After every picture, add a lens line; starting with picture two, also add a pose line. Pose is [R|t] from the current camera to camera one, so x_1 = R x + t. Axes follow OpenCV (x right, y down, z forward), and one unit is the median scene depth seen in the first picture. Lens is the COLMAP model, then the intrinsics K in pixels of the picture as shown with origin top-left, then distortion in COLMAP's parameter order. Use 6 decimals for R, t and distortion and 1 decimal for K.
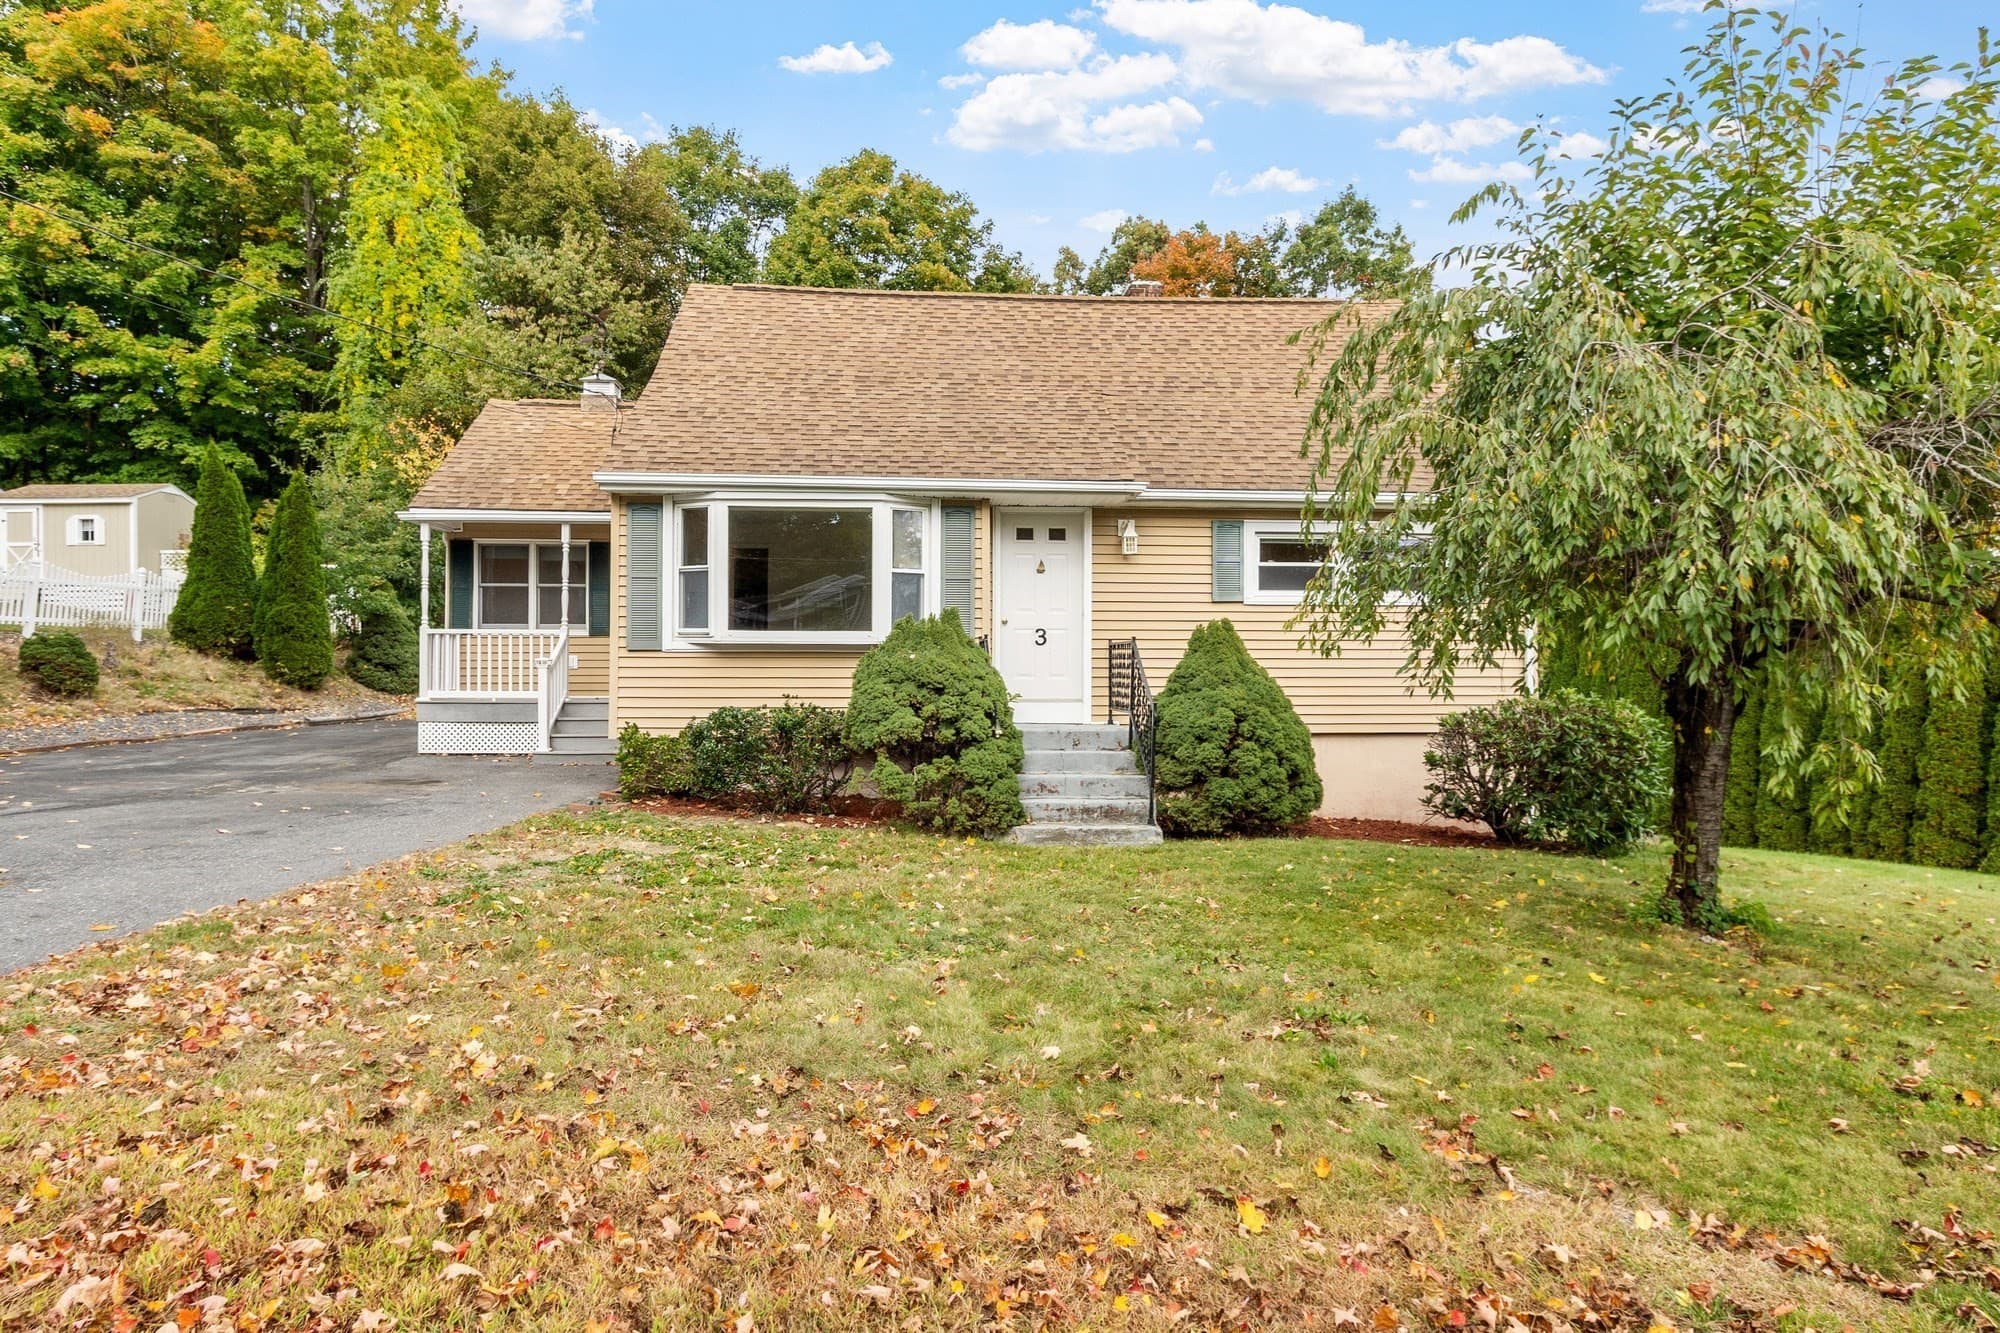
lens RADIAL K [[1066.0, 0, 1000.0], [0, 1066.0, 666.5], [0, 0, 1]] dist [0.003599, 0.000551]
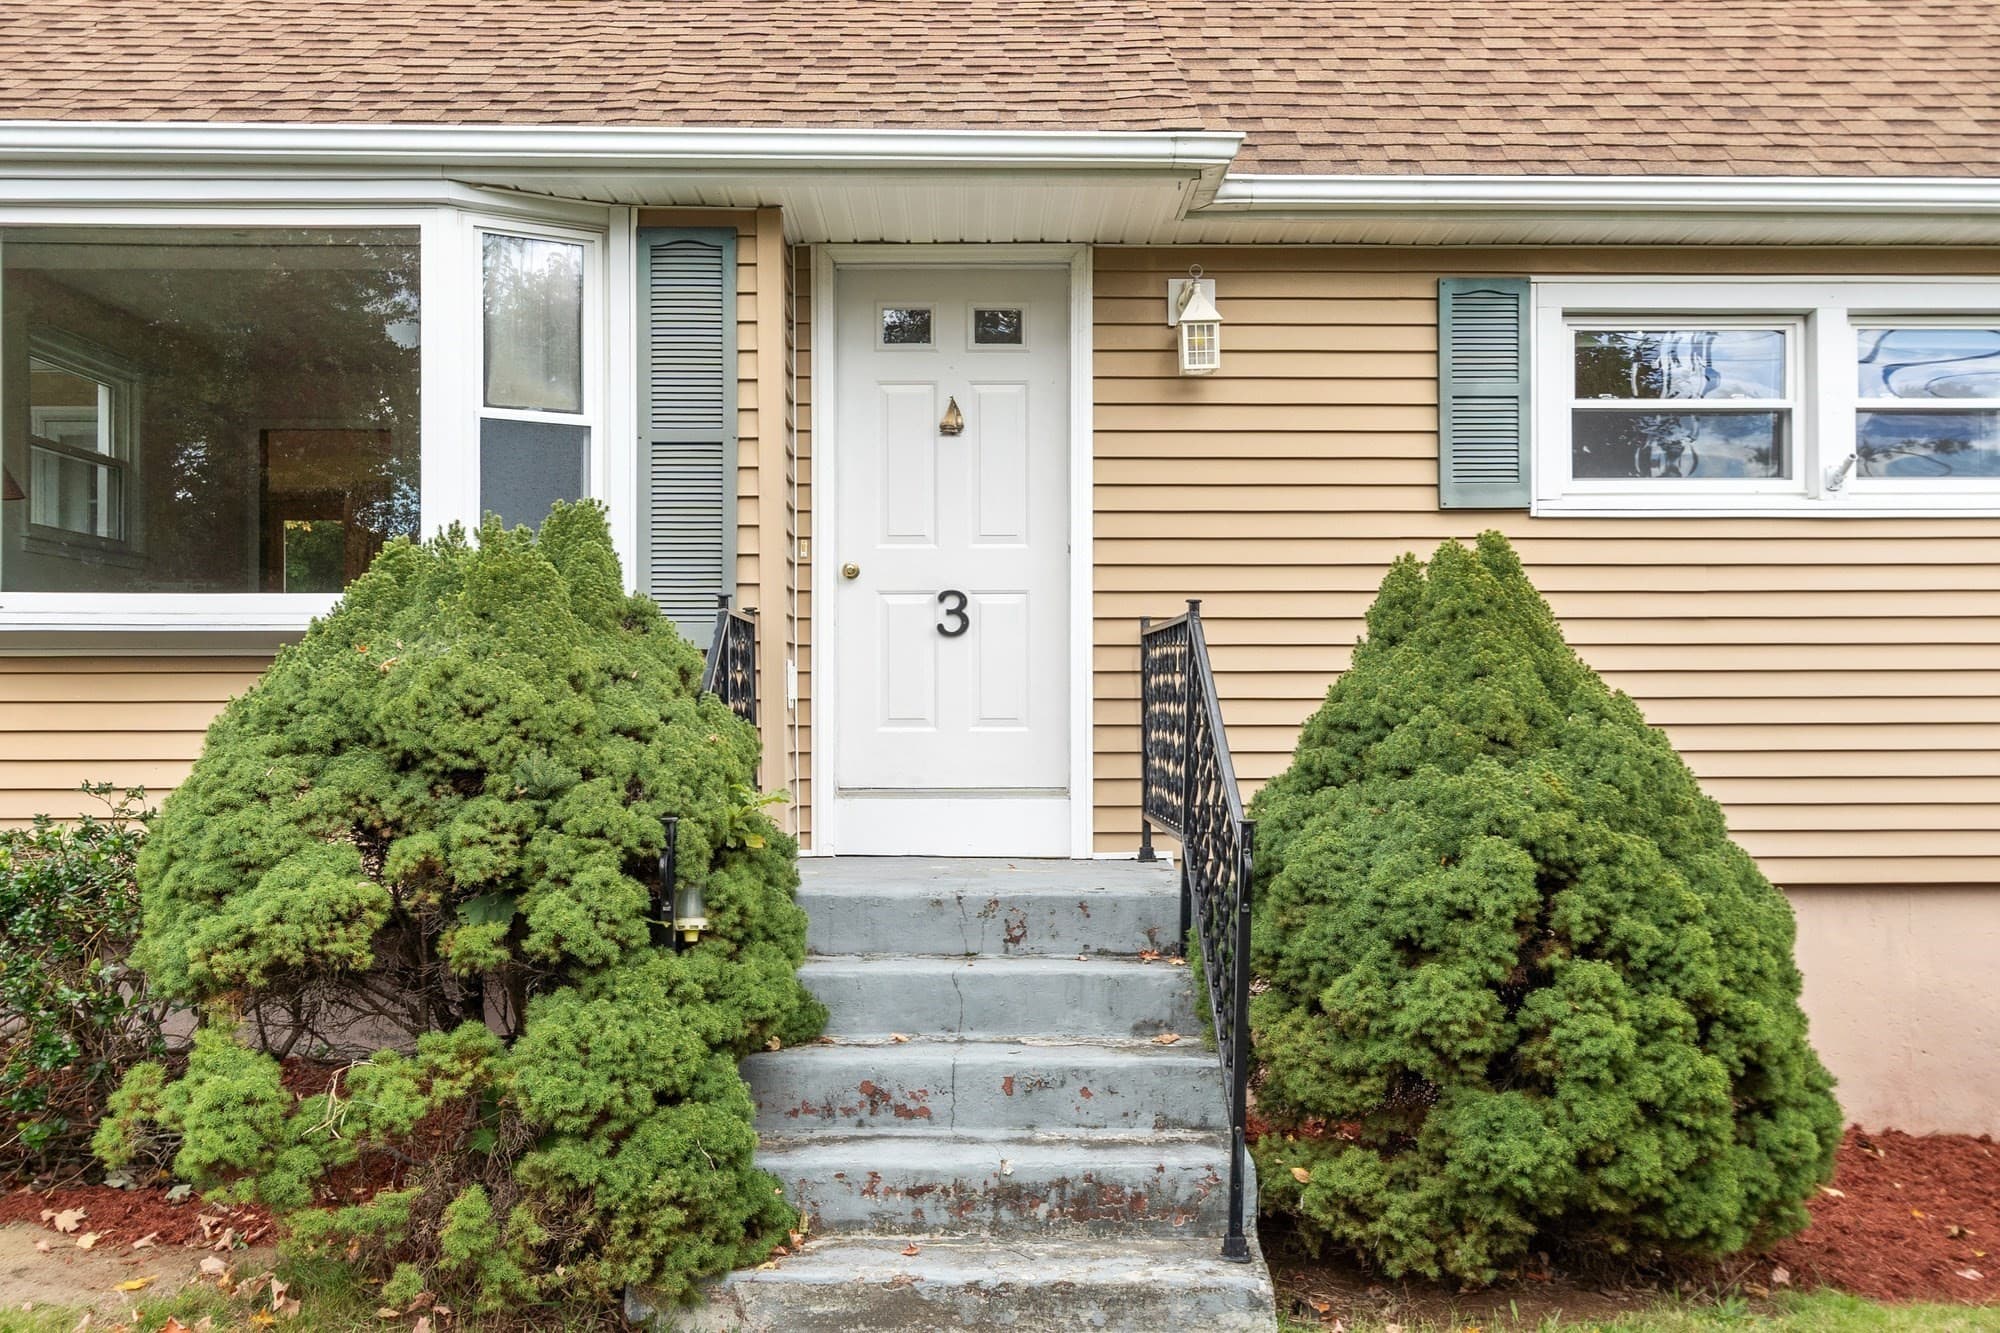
lens RADIAL K [[1587.6, 0, 997.0], [0, 1587.6, 691.1], [0, 0, 1]] dist [0.013535, 0.003199]
pose [[0.998192, -0.003537, -0.060001, 0.102567], [0.003103, 0.999968, -0.007323, 0.002607], [0.060025, 0.007124, 0.998171, 0.566588]]
